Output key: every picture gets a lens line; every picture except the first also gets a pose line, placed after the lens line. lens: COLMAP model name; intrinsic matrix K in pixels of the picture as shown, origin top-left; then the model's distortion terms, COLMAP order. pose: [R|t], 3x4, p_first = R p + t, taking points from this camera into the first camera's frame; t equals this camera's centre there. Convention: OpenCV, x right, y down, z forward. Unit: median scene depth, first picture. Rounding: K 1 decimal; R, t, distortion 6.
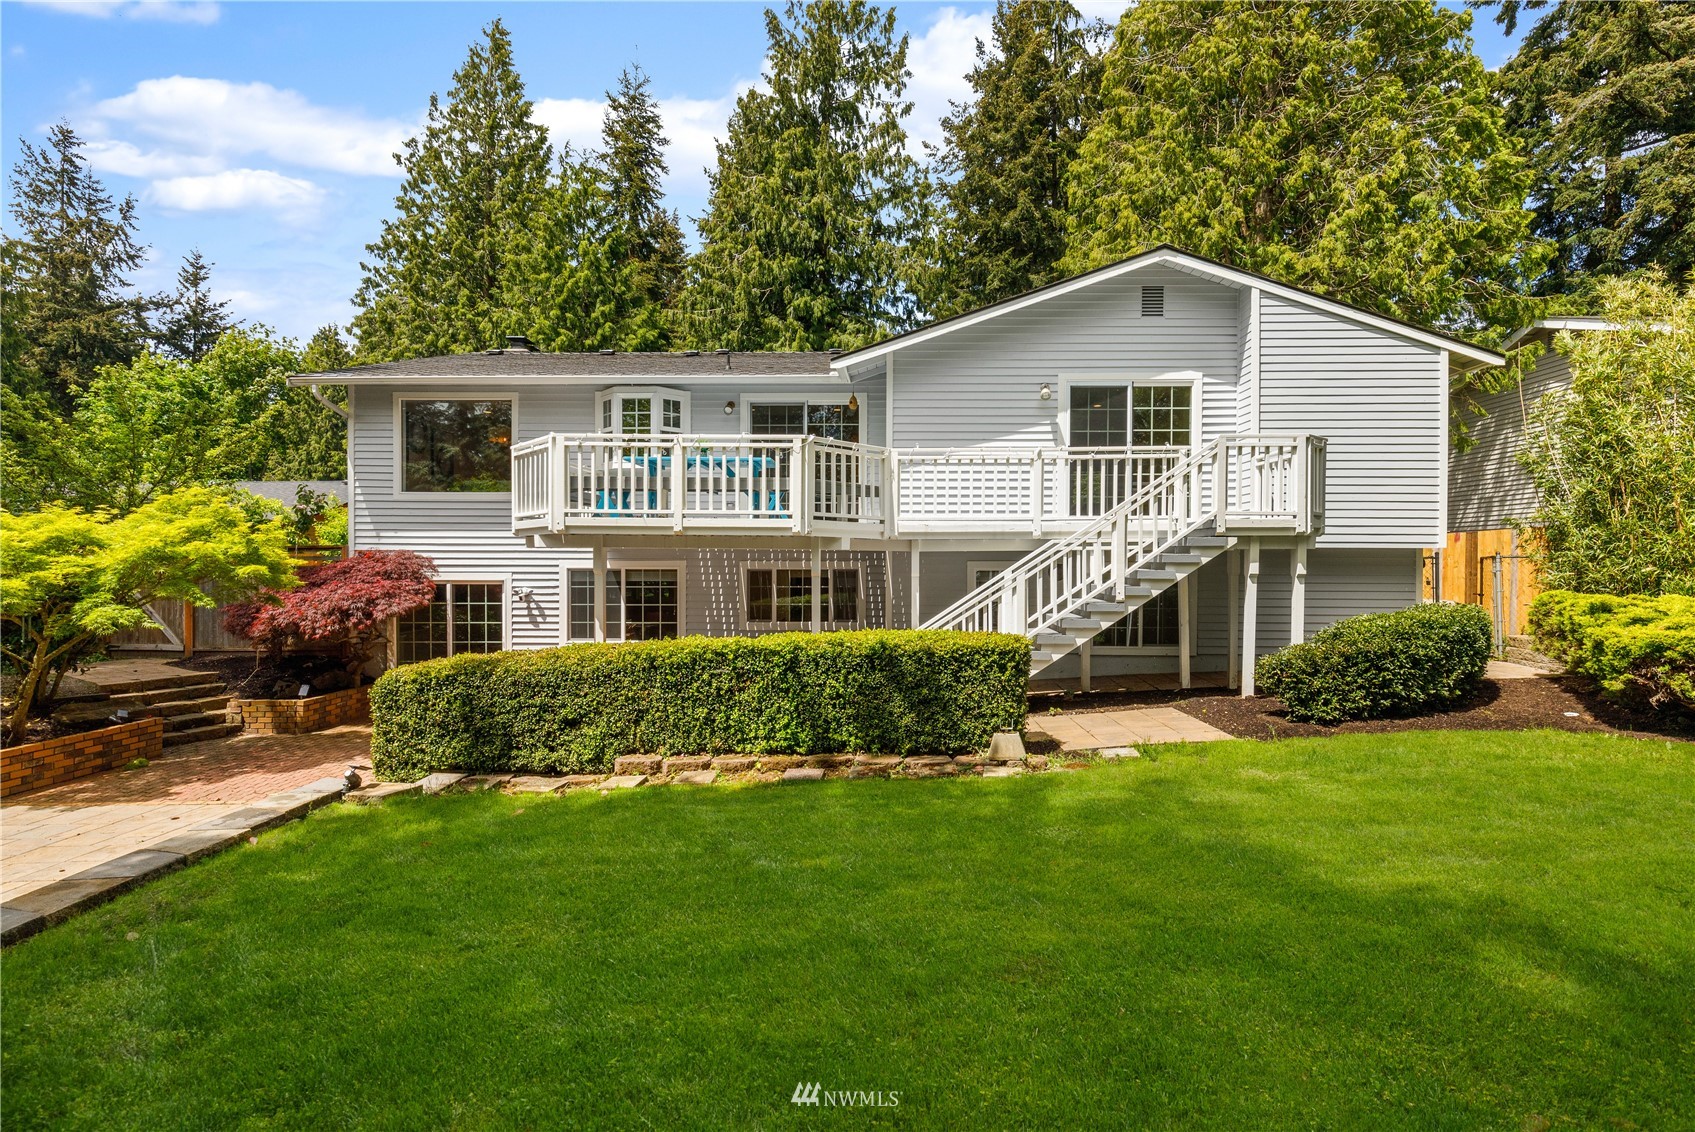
lens RADIAL K [[785.9, 0, 880.4], [0, 785.9, 569.3], [0, 0, 1]] dist [0.013444, -0.000777]
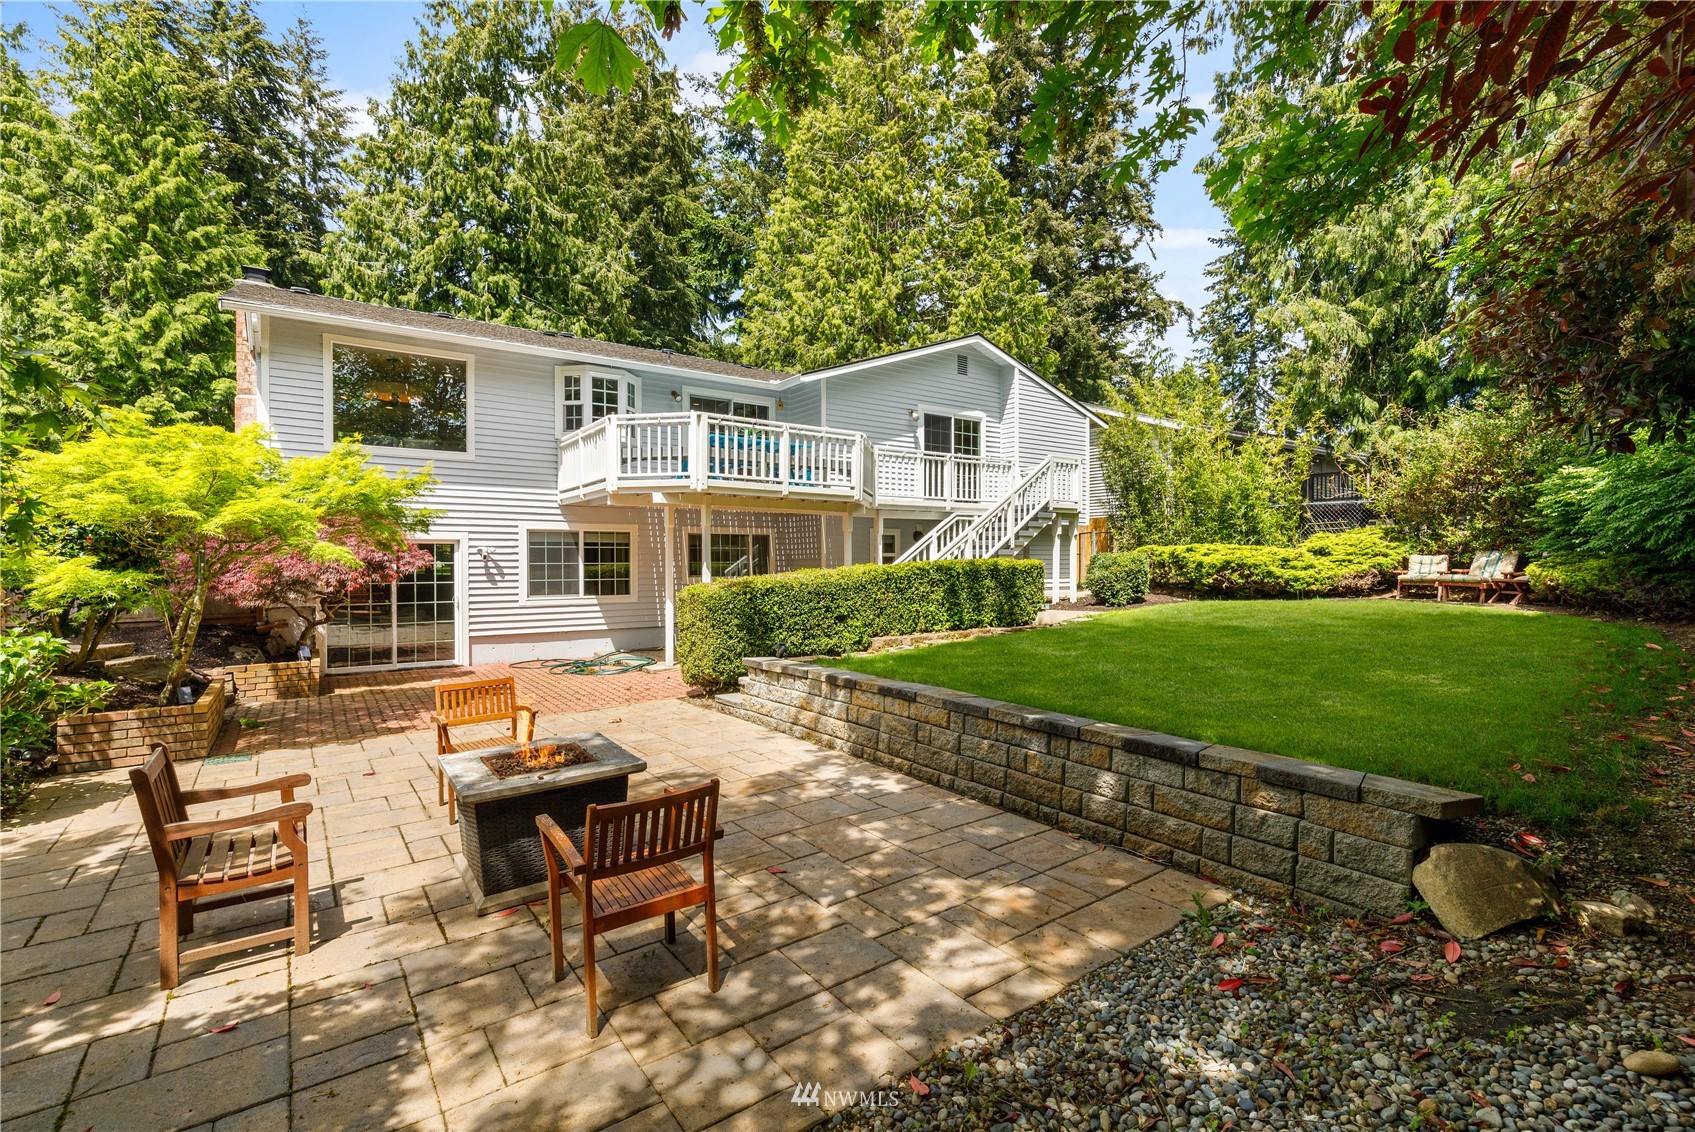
lens RADIAL K [[785.9, 0, 846.4], [0, 785.9, 560.6], [0, 0, 1]] dist [0.013444, -0.000777]
pose [[0.802013, -0.001812, 0.597304, -0.717686], [0.009135, 0.999916, -0.009232, 0.057328], [-0.597237, 0.012861, 0.801962, -0.104558]]
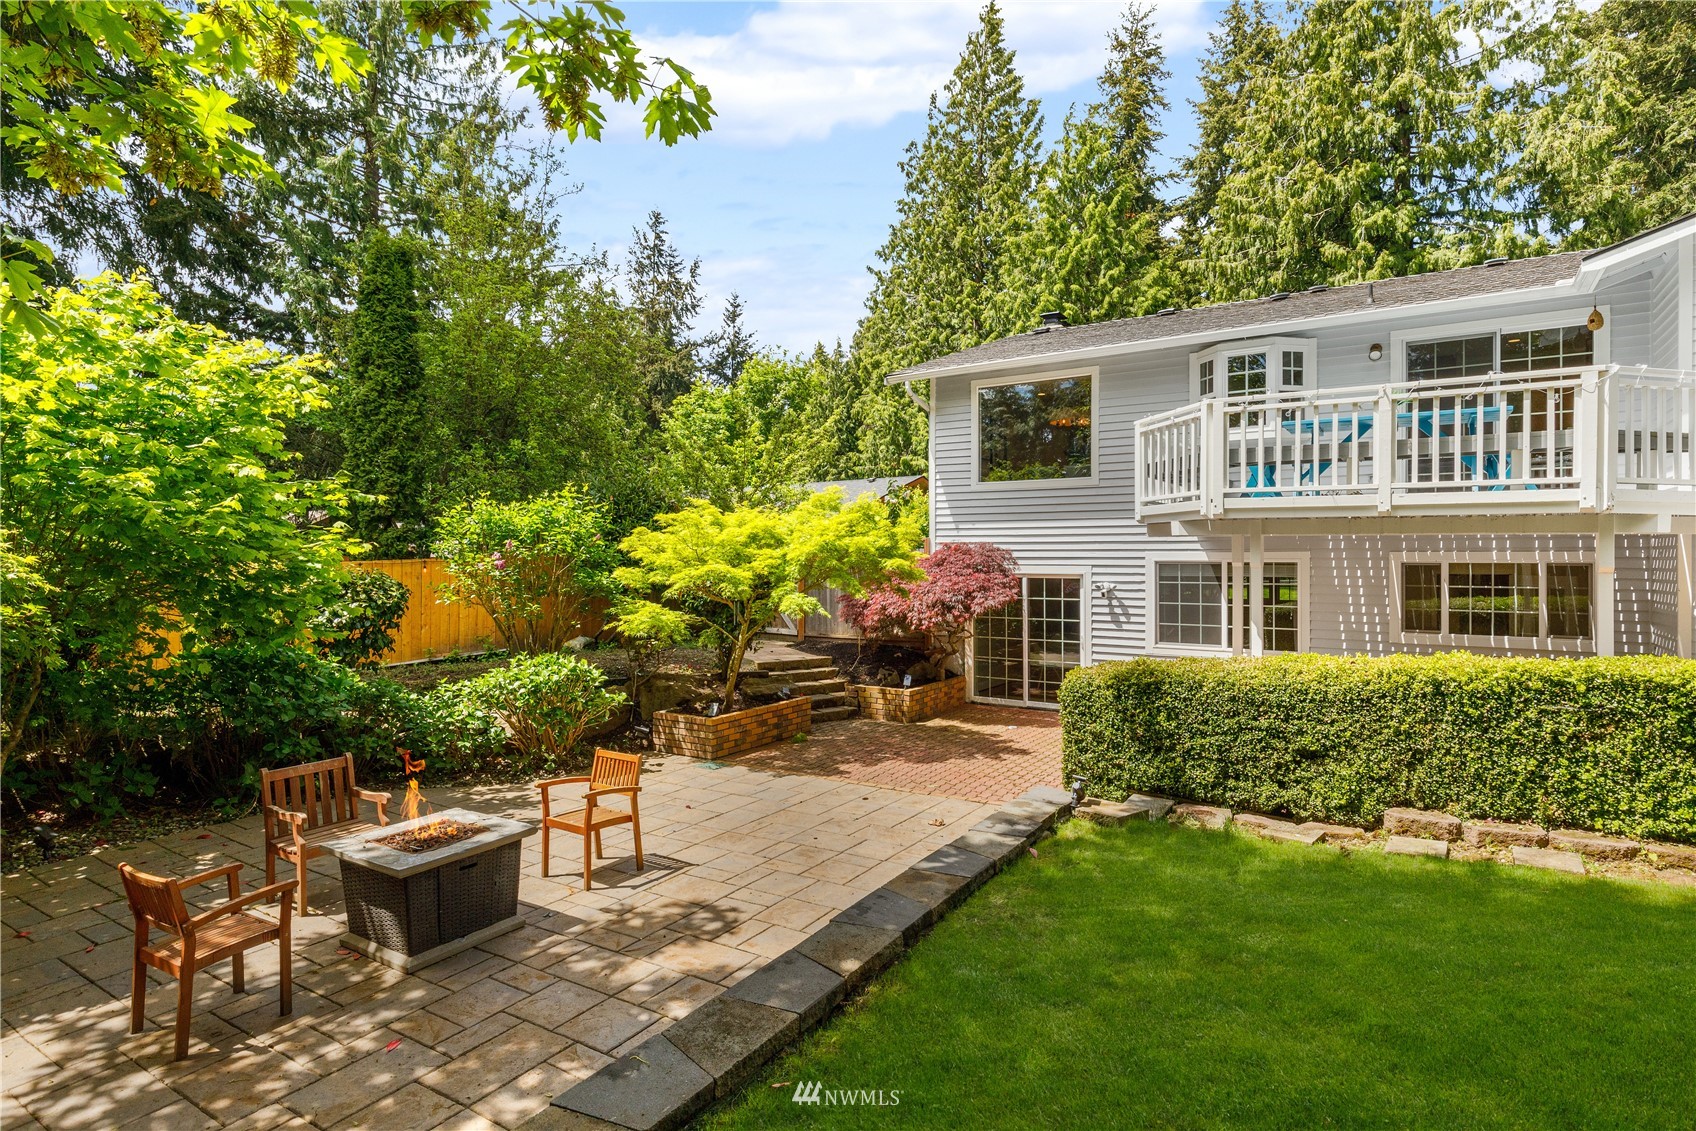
lens RADIAL K [[868.6, 0, 856.8], [0, 868.6, 560.5], [0, 0, 1]] dist [0.006163, -0.000626]
pose [[0.851140, 0.000502, -0.524938, -0.182766], [-0.002440, 0.999993, -0.003000, 0.001945], [0.524933, 0.003834, 0.851135, 0.011253]]
